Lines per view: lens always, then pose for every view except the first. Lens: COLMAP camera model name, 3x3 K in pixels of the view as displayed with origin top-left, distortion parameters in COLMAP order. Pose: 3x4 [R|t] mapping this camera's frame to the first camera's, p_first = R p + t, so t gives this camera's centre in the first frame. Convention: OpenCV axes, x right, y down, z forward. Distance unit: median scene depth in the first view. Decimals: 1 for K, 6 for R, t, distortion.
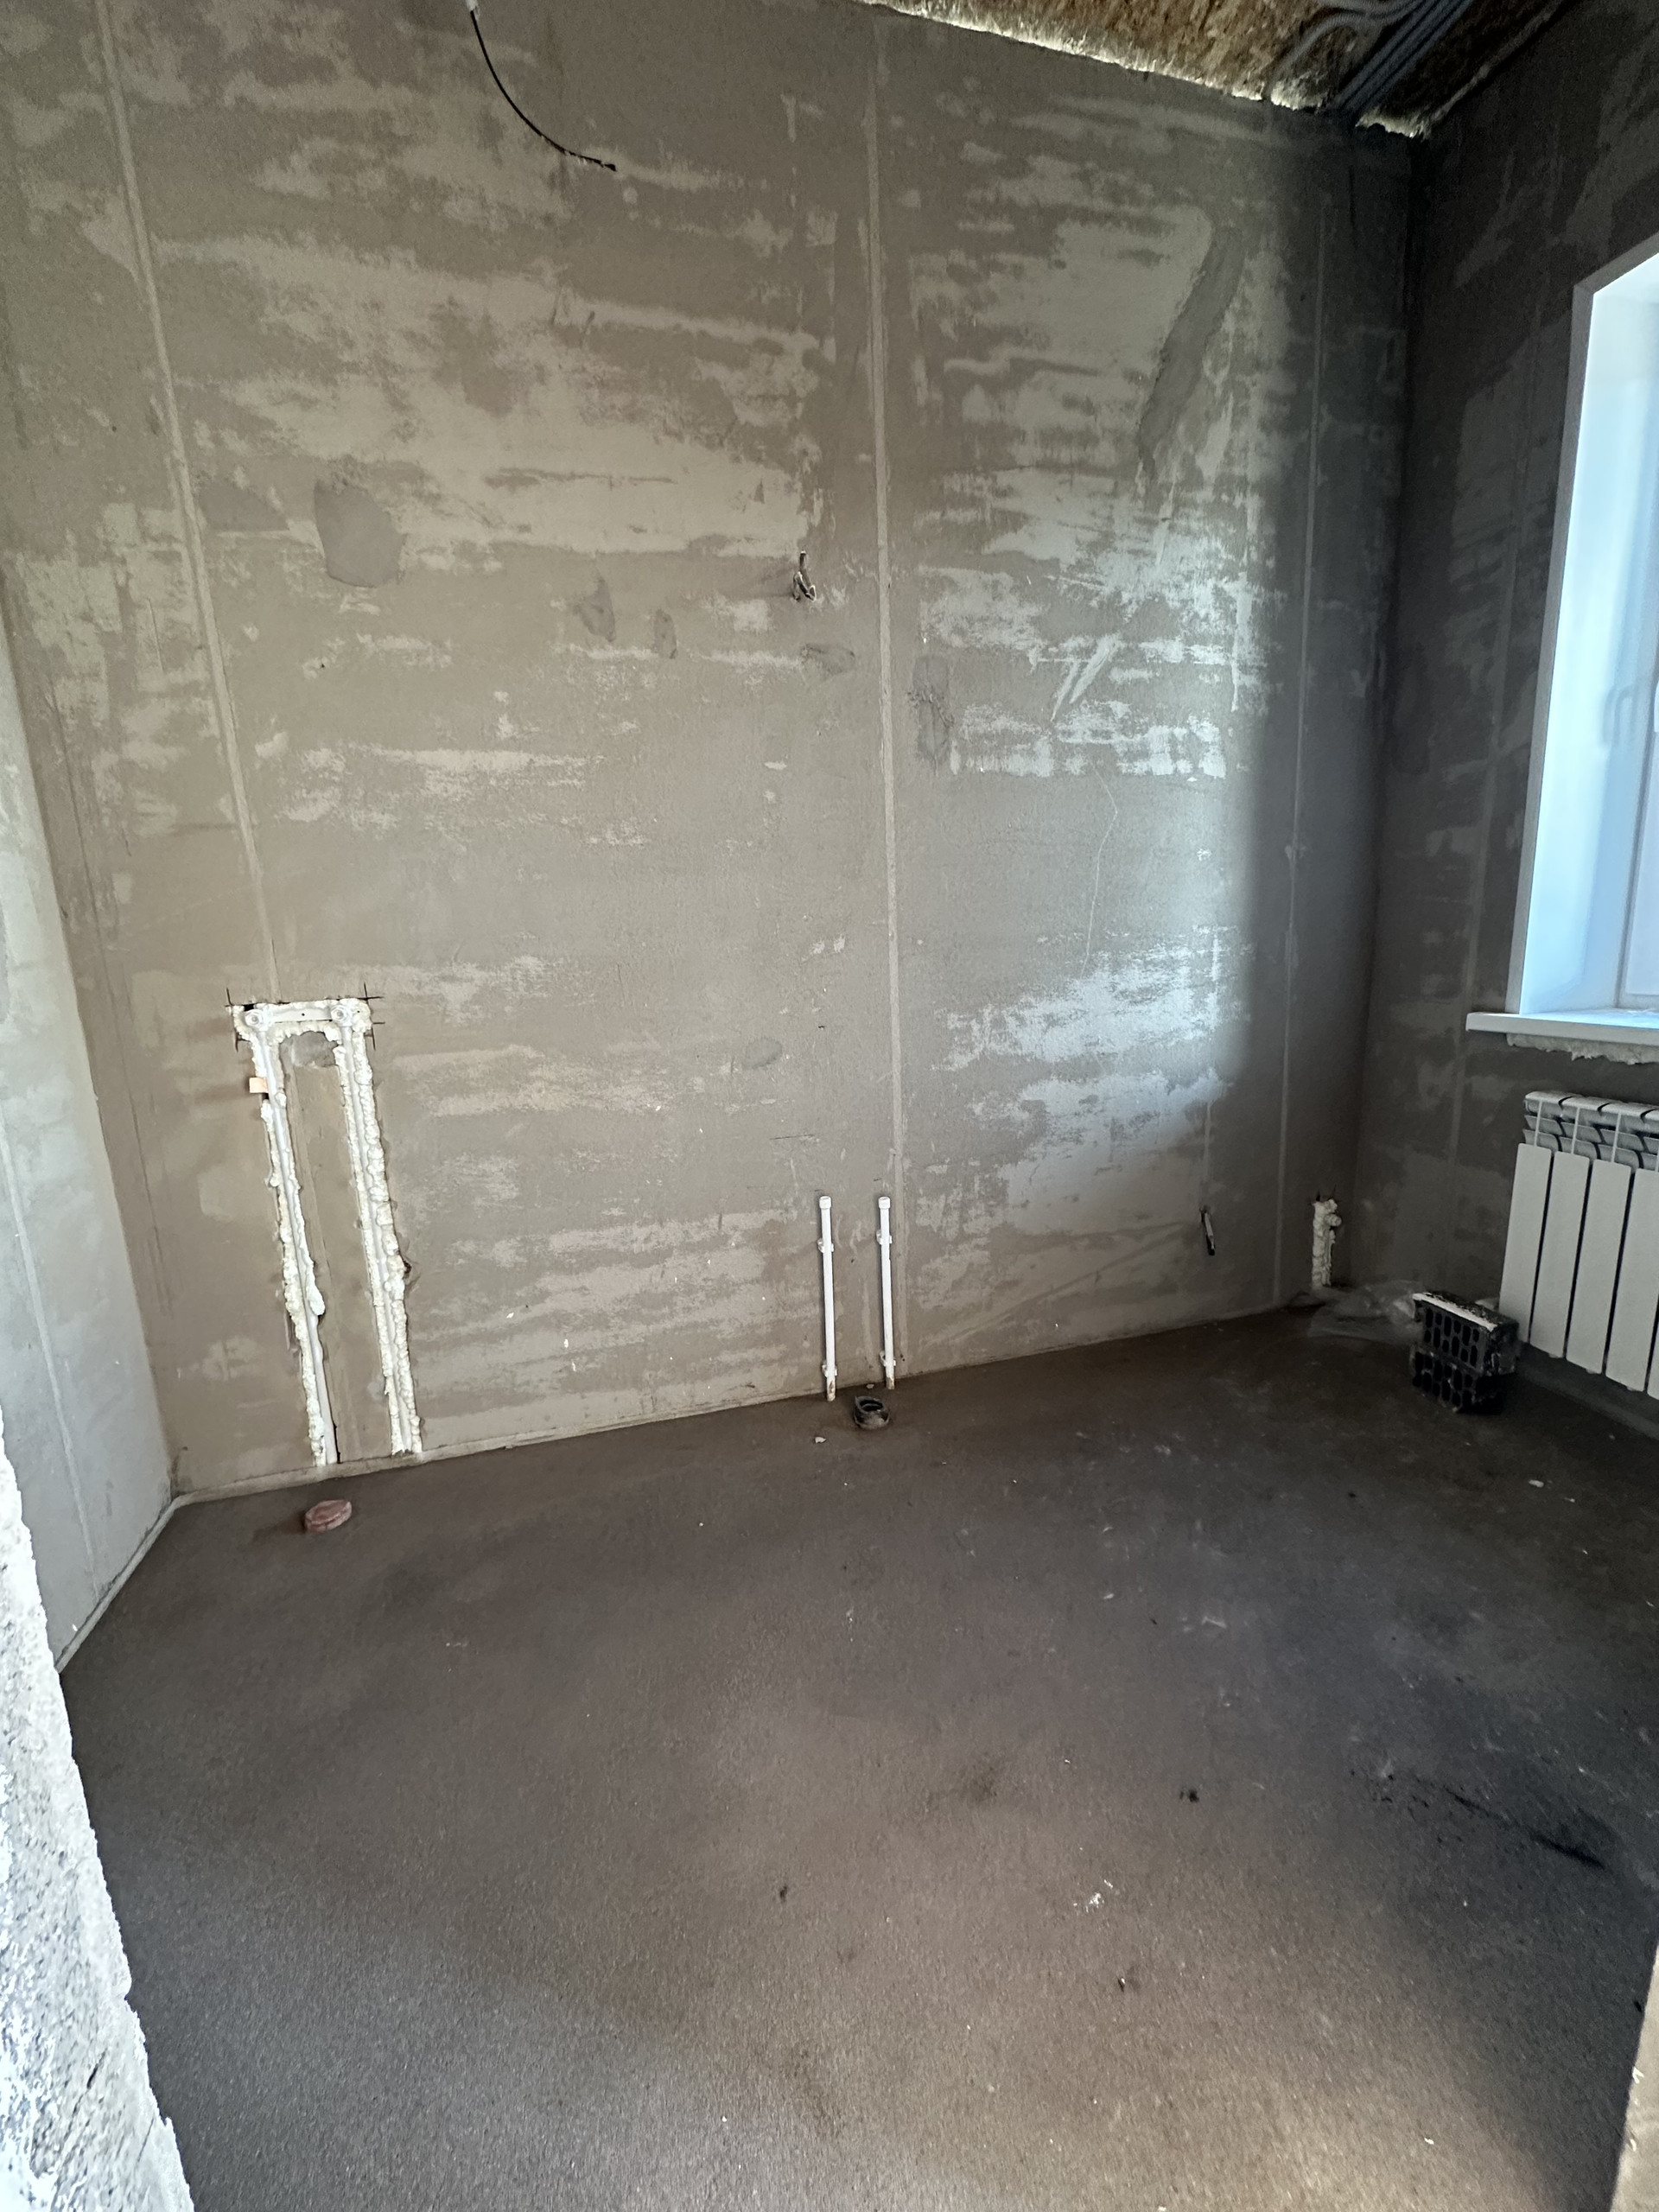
lens RADIAL K [[876.6, 0, 826.4], [0, 876.6, 1109.3], [0, 0, 1]] dist [-0.004801, 0.000140]
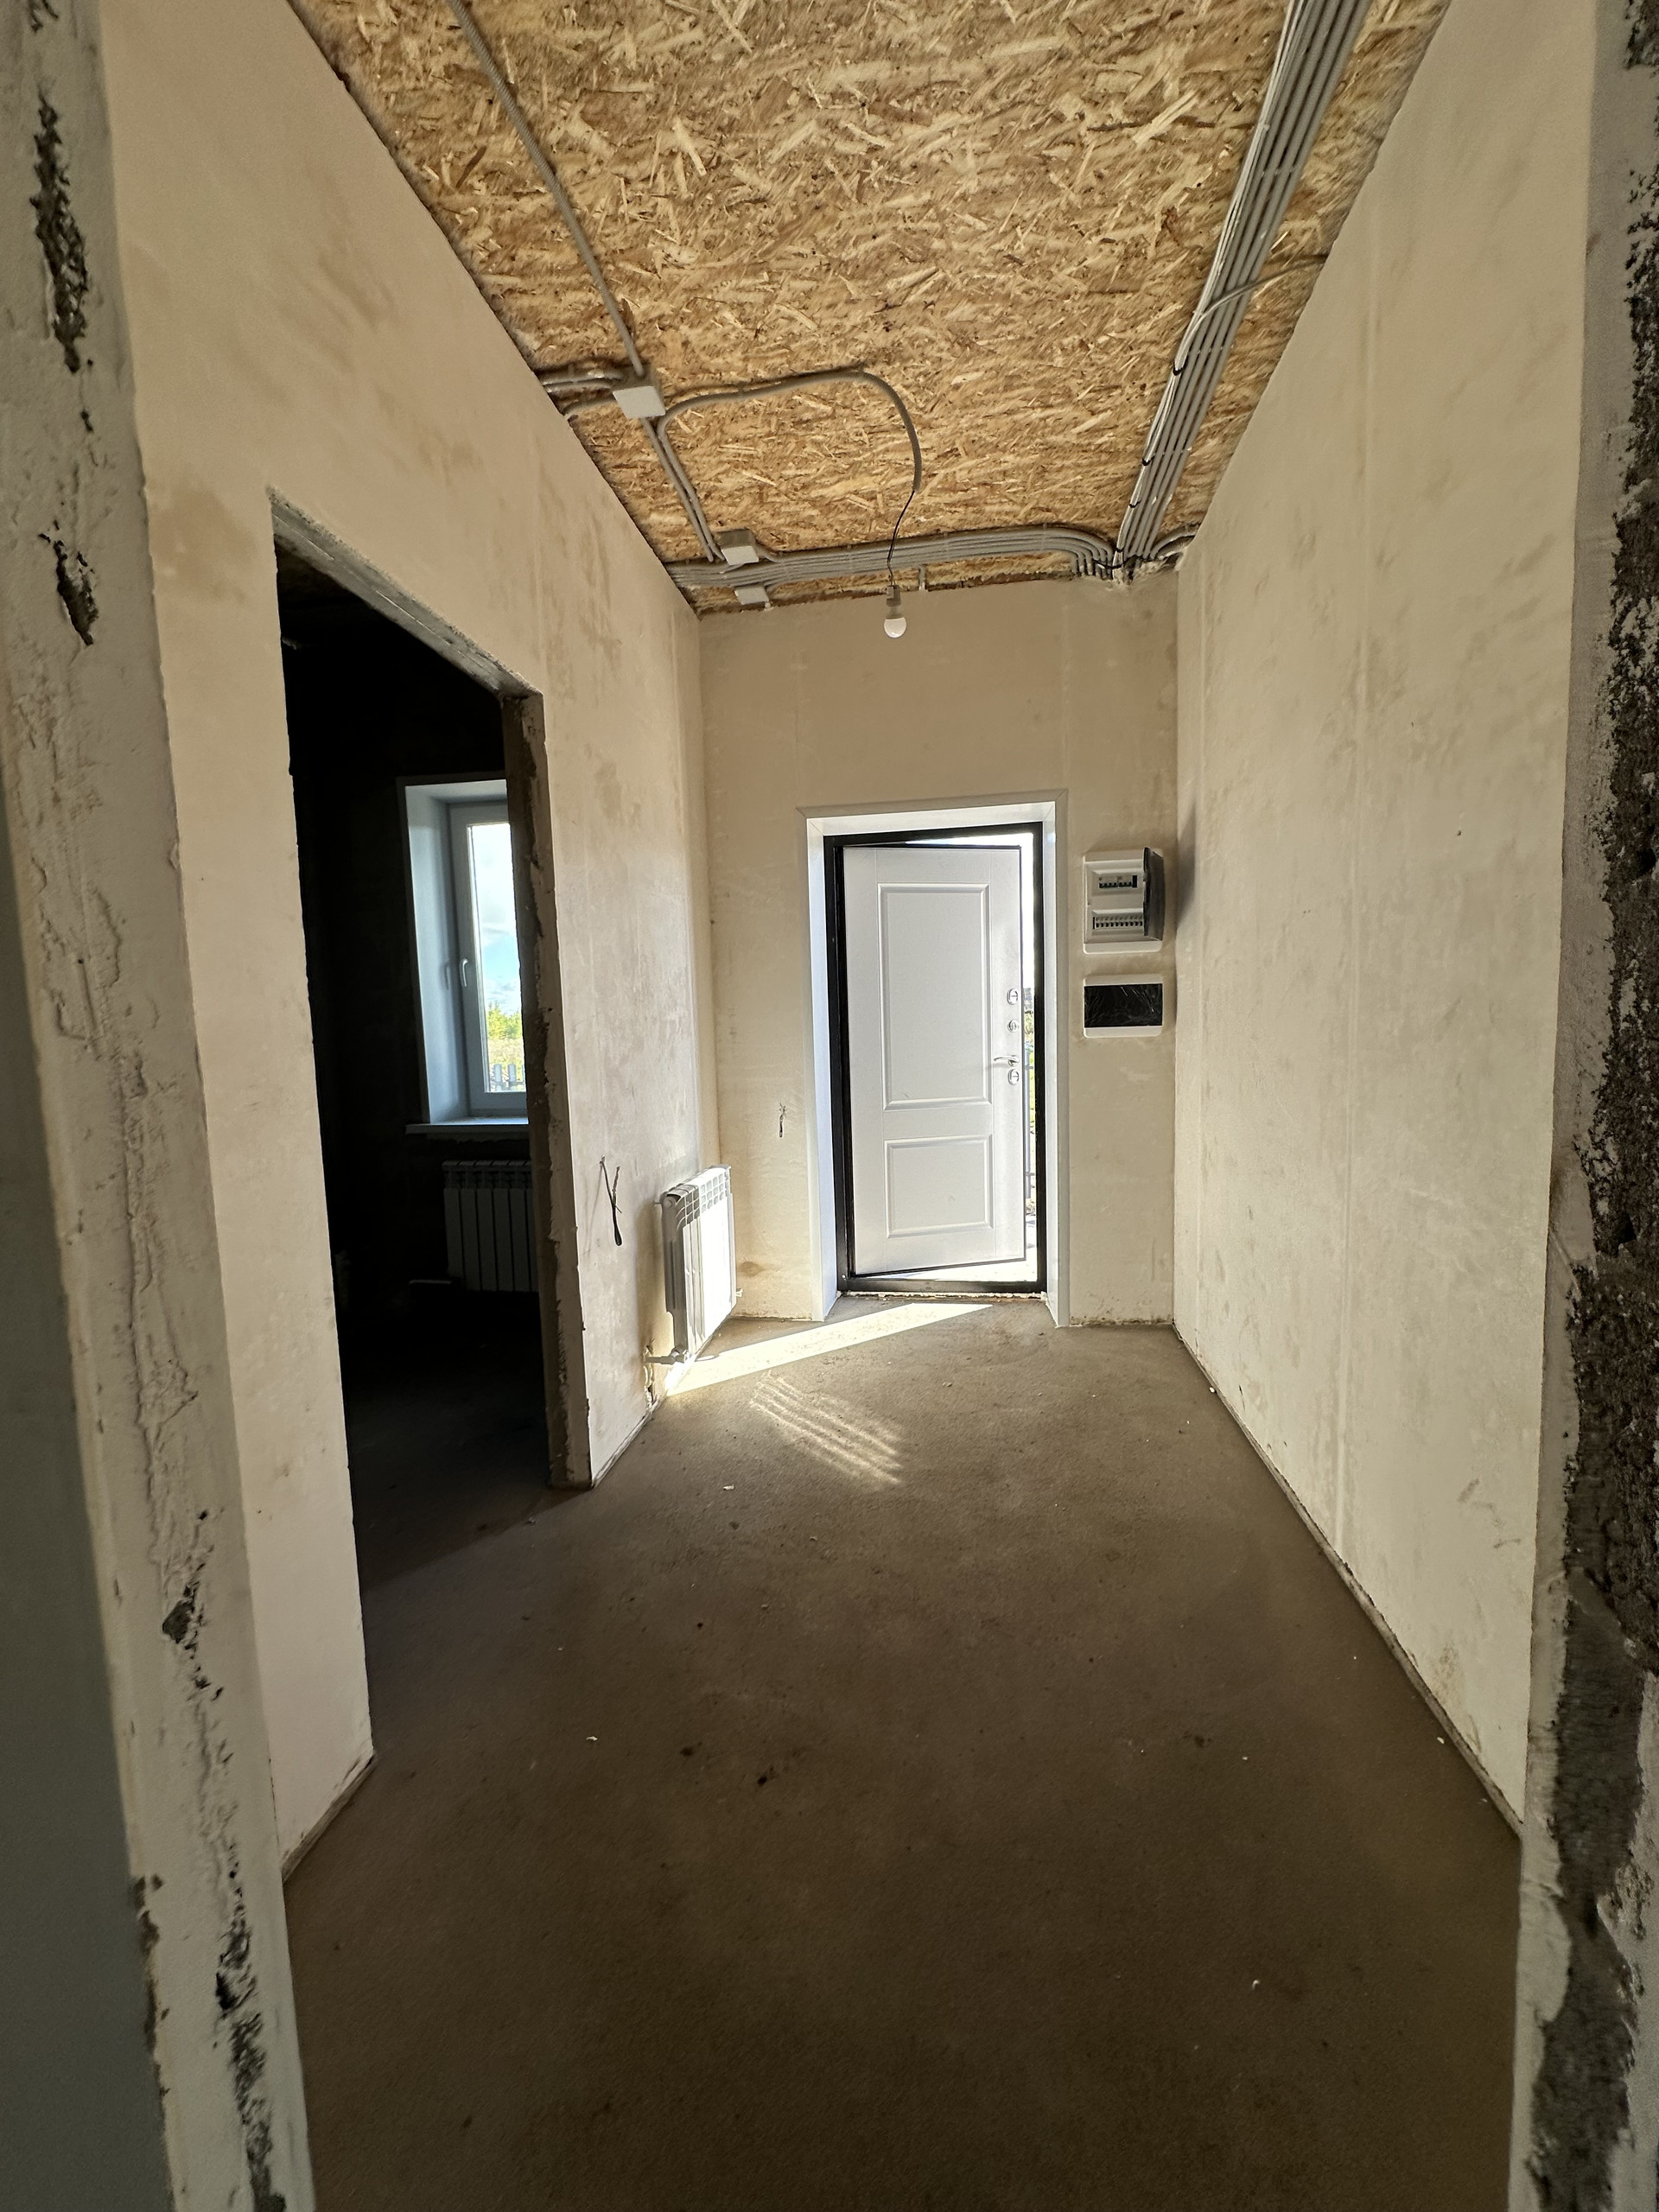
lens RADIAL K [[876.6, 0, 828.4], [0, 876.6, 1107.7], [0, 0, 1]] dist [-0.004801, 0.000140]
pose [[0.430537, -0.058810, 0.900655, -0.581636], [0.188277, 0.981775, -0.025895, 0.074795], [-0.882717, 0.180721, 0.433763, -0.631088]]
